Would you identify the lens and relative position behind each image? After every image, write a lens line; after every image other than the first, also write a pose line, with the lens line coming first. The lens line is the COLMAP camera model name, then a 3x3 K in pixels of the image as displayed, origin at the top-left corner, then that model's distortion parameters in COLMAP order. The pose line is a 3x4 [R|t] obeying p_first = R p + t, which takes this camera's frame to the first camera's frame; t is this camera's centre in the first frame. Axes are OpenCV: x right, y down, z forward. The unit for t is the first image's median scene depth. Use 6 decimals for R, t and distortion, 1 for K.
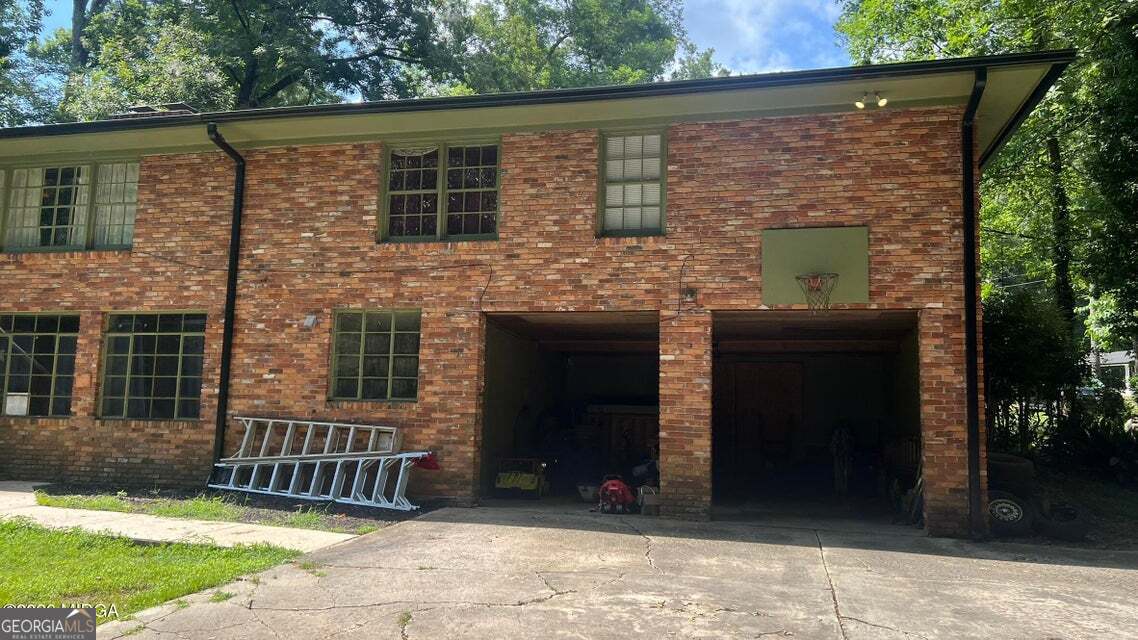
lens RADIAL K [[839.6, 0, 559.8], [0, 839.6, 328.3], [0, 0, 1]] dist [0.033112, -0.043799]
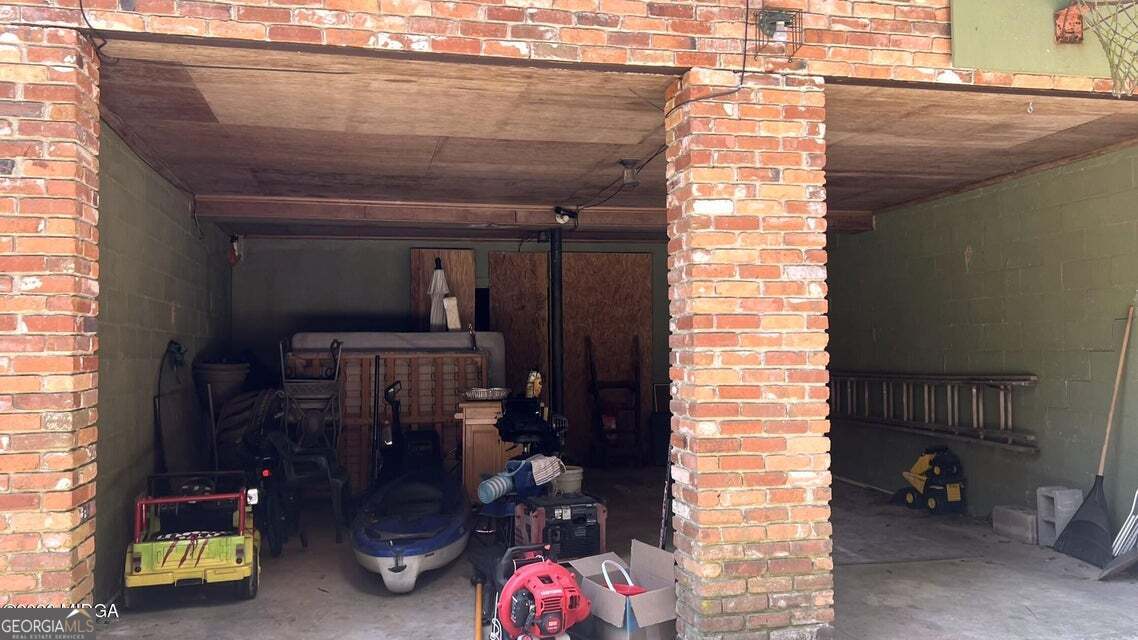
lens RADIAL K [[892.6, 0, 567.3], [0, 892.6, 315.6], [0, 0, 1]] dist [0.056289, -0.070269]
pose [[0.894837, -0.018023, 0.446028, -0.091307], [-0.020584, 0.996456, 0.081561, 0.050570], [-0.445917, -0.082165, 0.891295, 0.696798]]
